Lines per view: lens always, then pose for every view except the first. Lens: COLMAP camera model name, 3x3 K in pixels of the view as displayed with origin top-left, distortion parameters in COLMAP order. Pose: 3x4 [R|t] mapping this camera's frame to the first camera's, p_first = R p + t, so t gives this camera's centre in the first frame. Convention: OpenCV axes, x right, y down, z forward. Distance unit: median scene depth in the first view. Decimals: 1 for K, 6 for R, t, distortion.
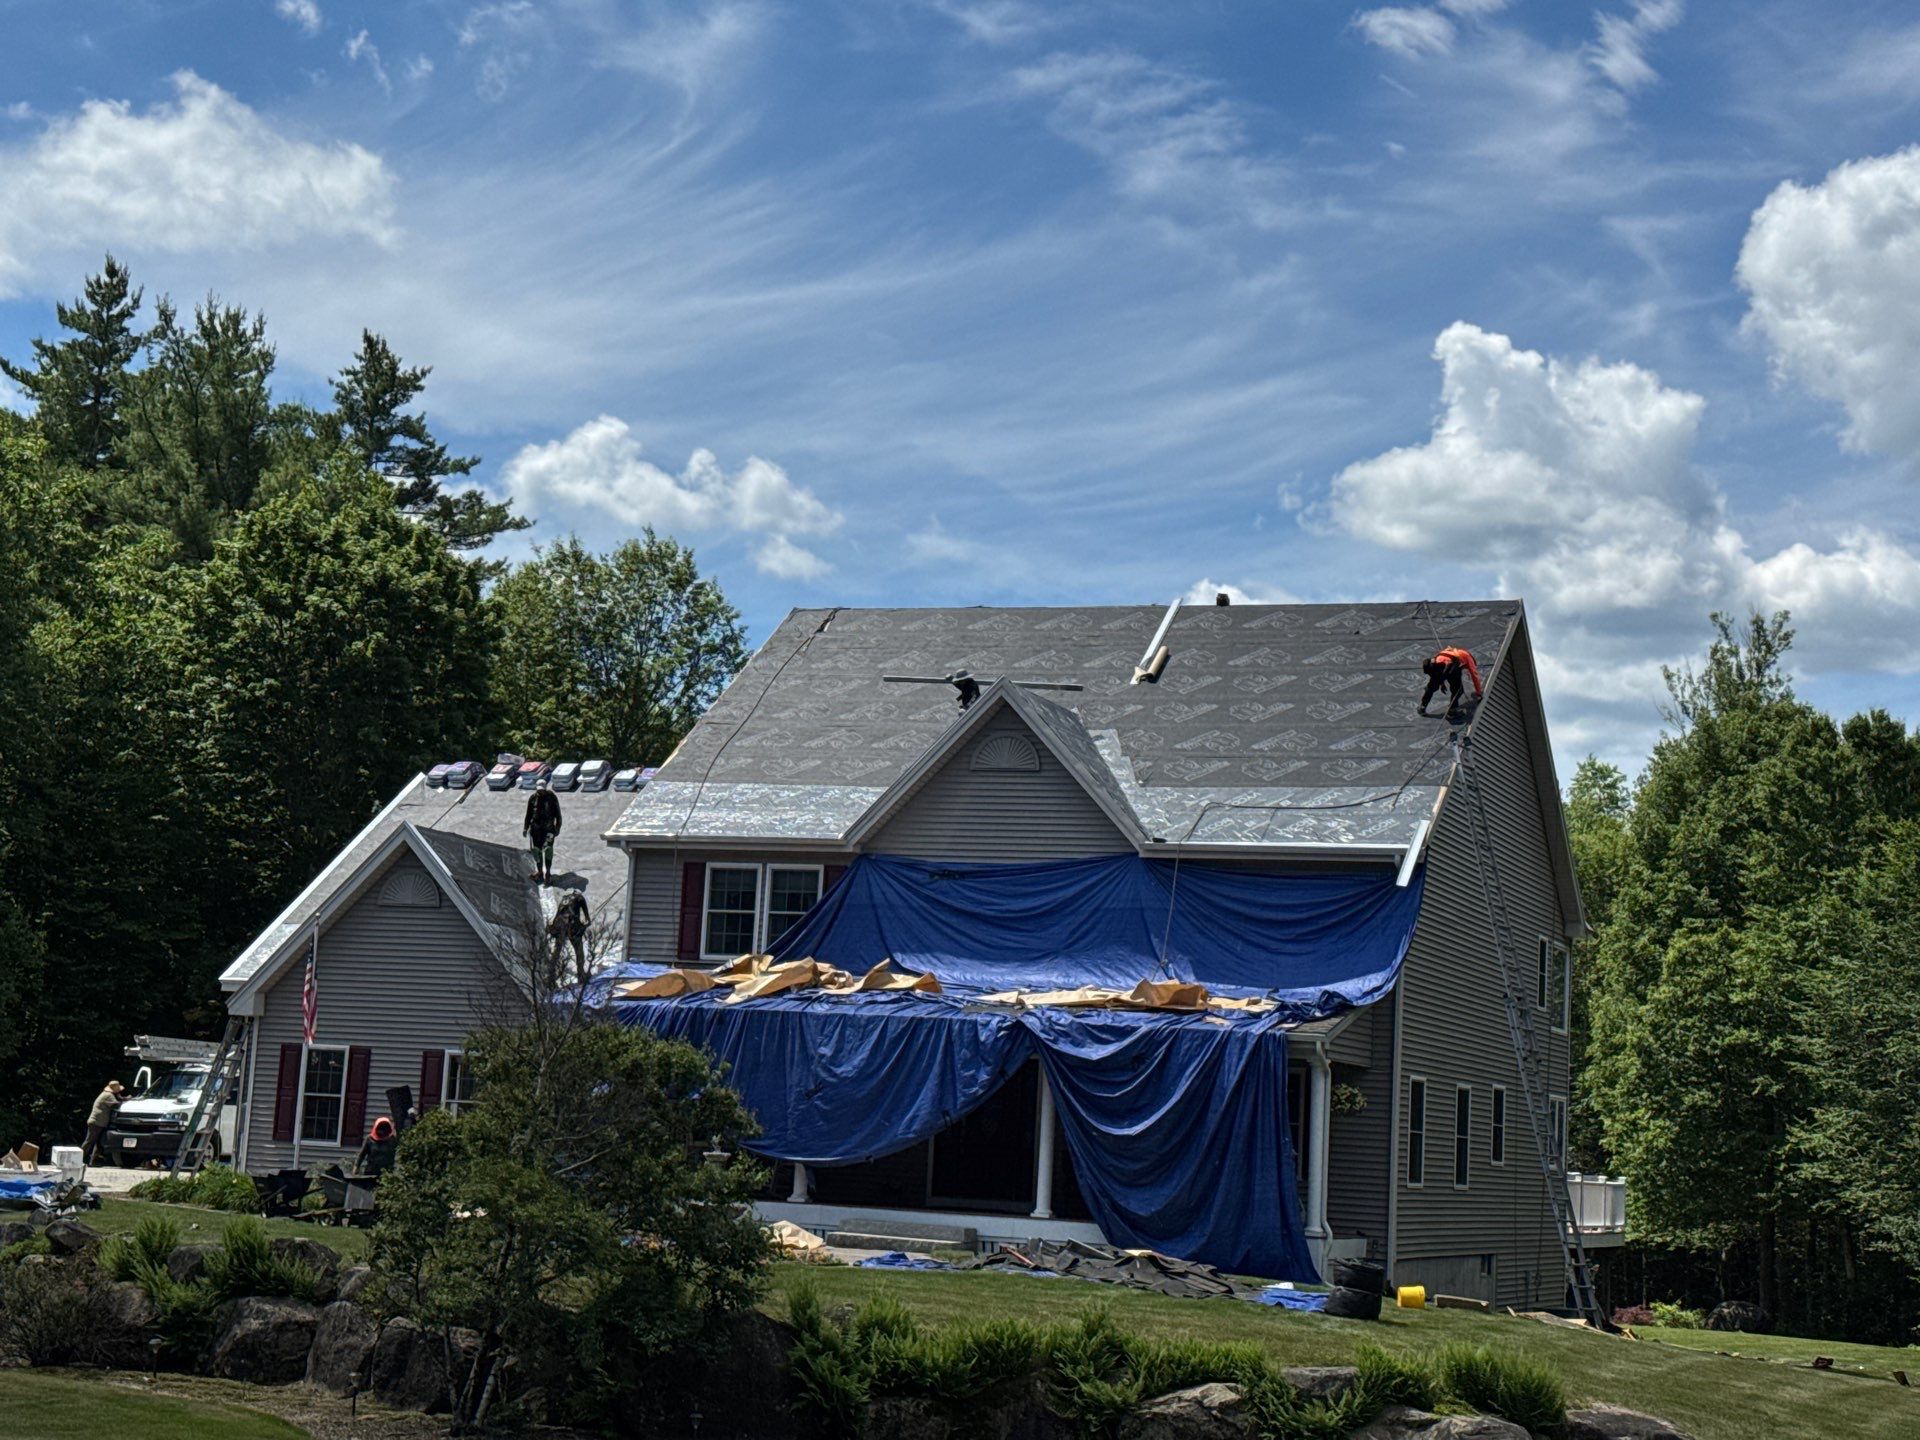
lens RADIAL K [[2840.8, 0, 960.0], [0, 2840.8, 720.0], [0, 0, 1]] dist [0.023091, 0.504859]
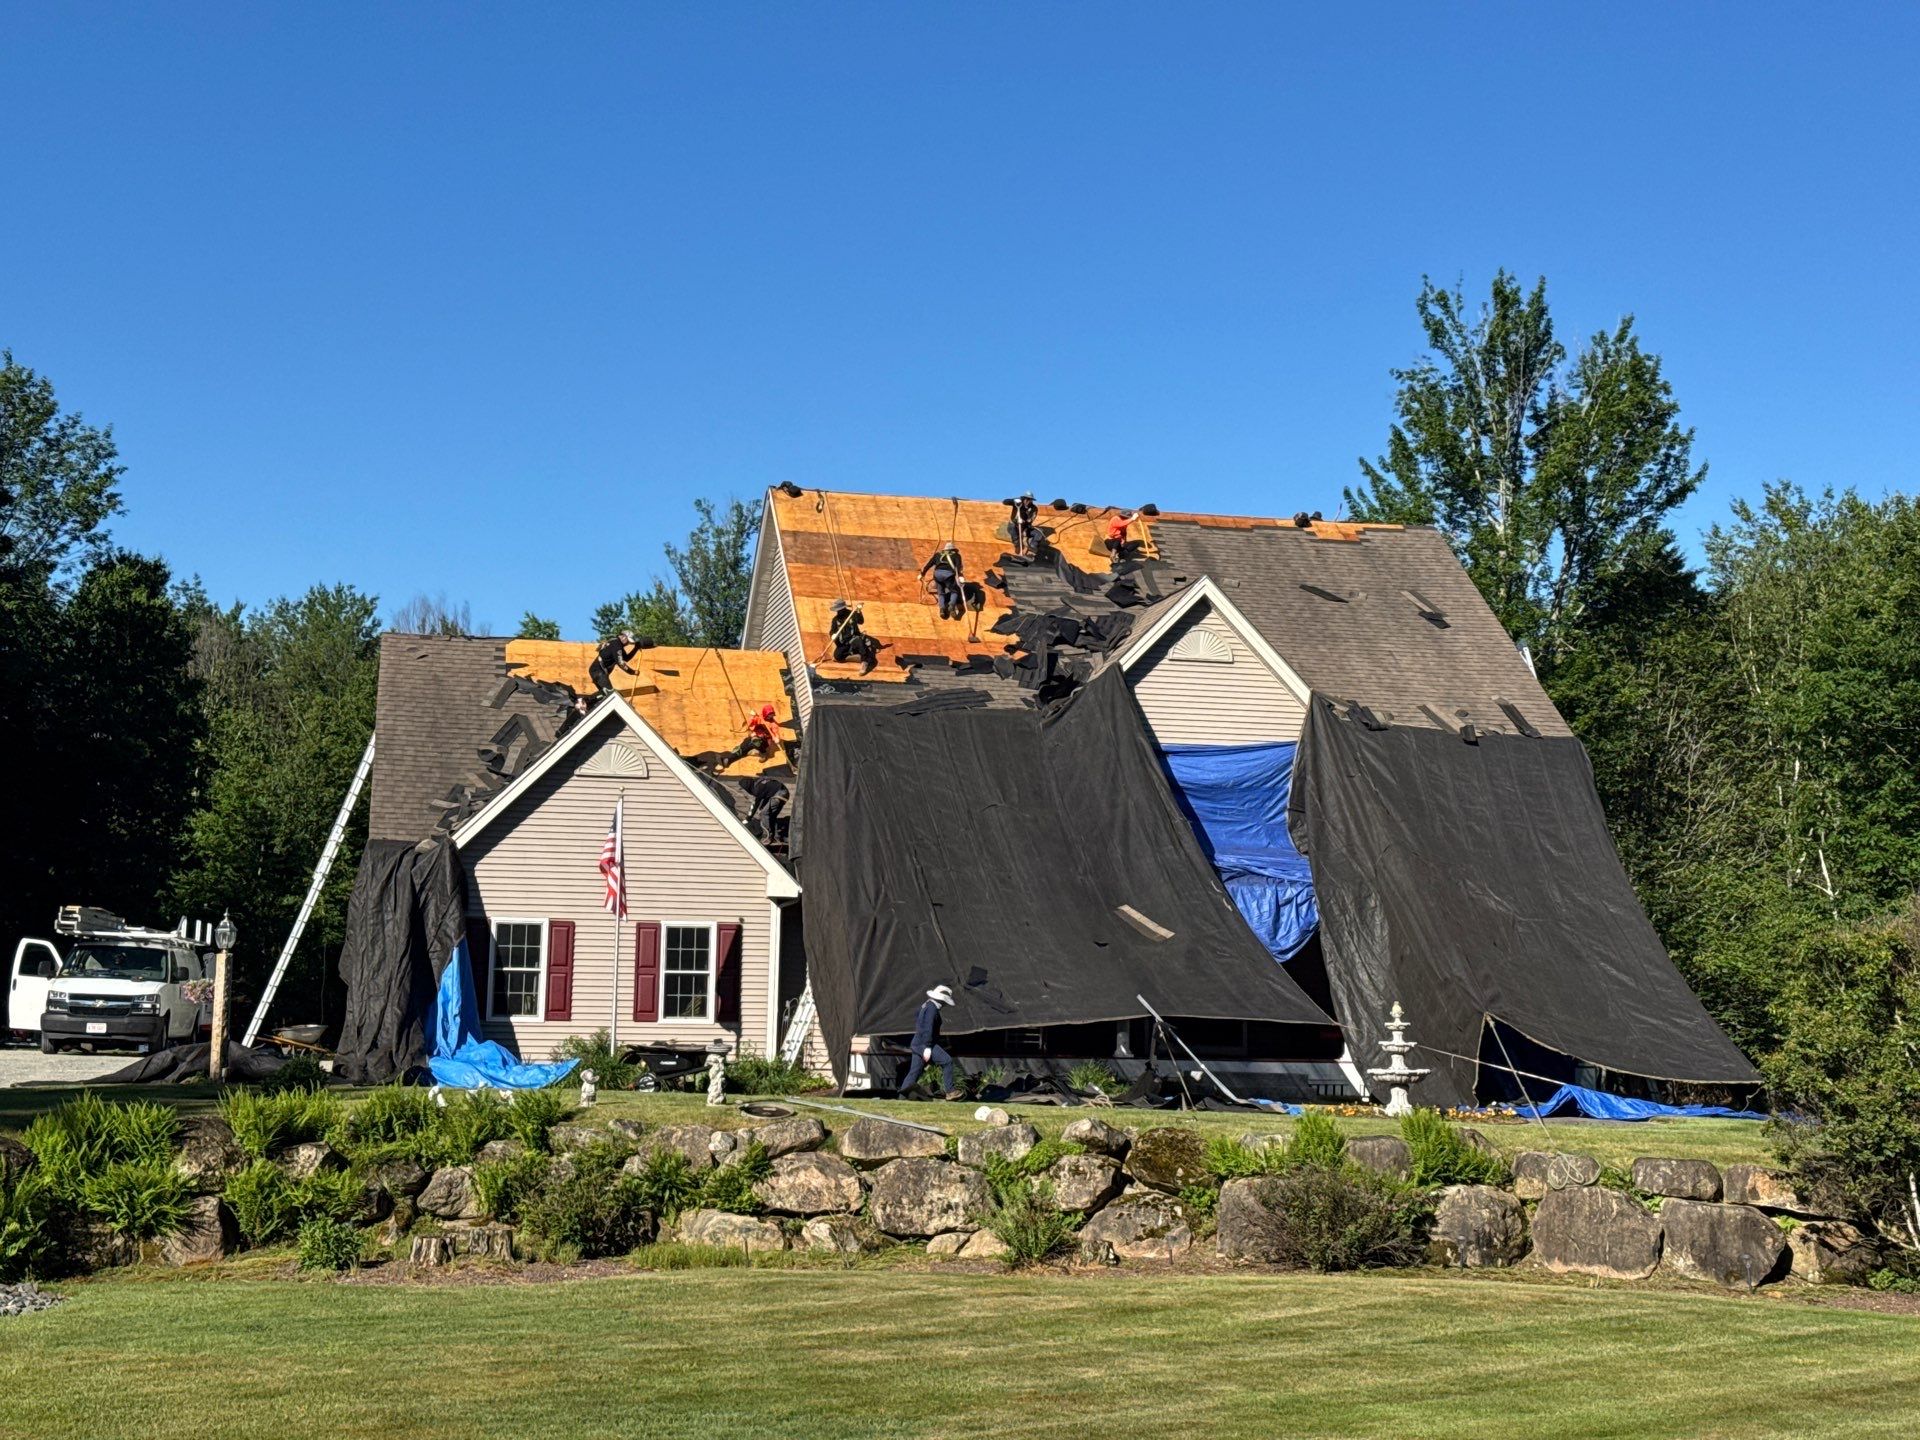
lens RADIAL K [[2462.8, 0, 960.0], [0, 2462.8, 720.0], [0, 0, 1]] dist [0.151000, 0.024109]
pose [[0.826590, 0.020560, 0.562430, -0.574905], [-0.056358, 0.997333, 0.046371, 0.000088], [-0.559976, -0.070028, 0.825544, 0.232097]]
